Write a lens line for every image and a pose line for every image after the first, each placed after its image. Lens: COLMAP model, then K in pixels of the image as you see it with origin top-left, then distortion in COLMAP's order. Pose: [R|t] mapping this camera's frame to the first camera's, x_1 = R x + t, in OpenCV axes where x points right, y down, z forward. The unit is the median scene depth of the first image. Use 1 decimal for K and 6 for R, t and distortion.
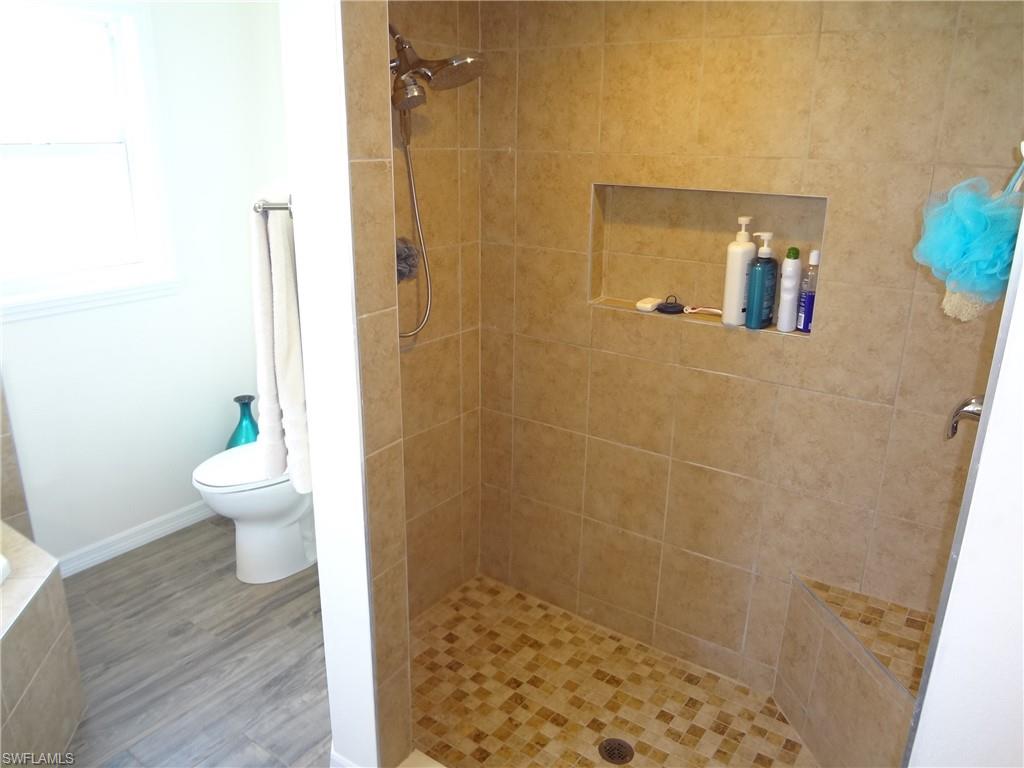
lens RADIAL K [[759.9, 0, 512.5], [0, 759.9, 387.3], [0, 0, 1]] dist [-0.057846, 0.020389]
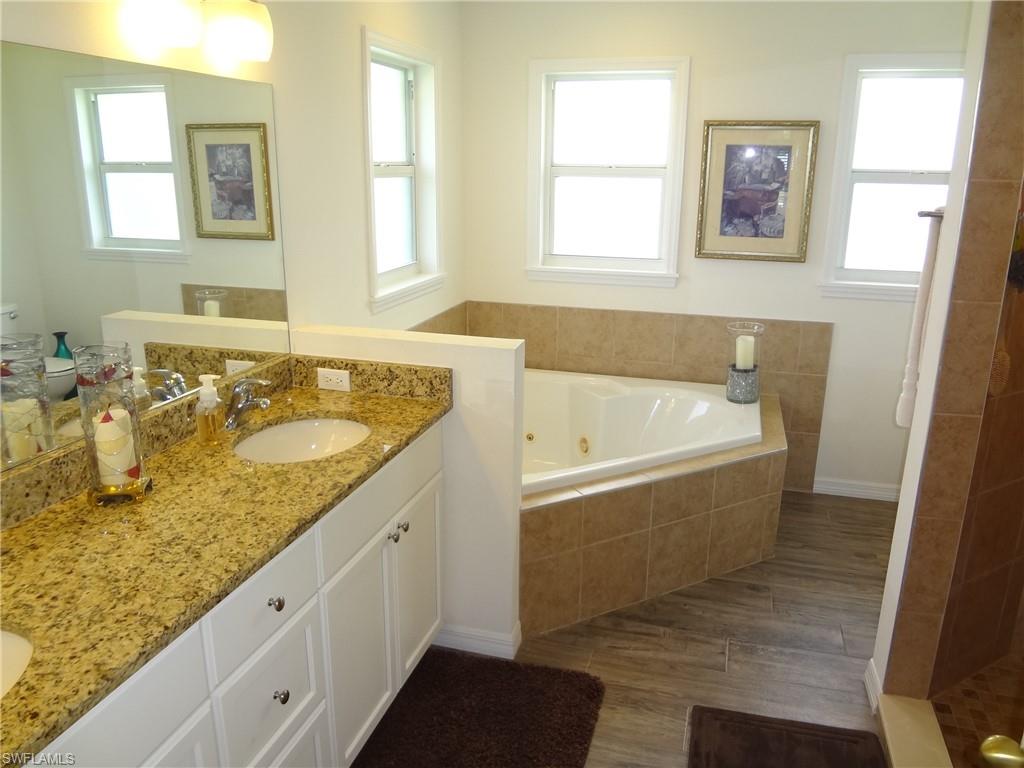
lens RADIAL K [[759.9, 0, 510.2], [0, 759.9, 383.8], [0, 0, 1]] dist [-0.057846, 0.020389]
pose [[0.317481, 0.240718, -0.917203, 0.701955], [-0.297943, 0.943582, 0.144511, 0.074895], [0.900242, 0.227394, 0.371290, -0.105272]]
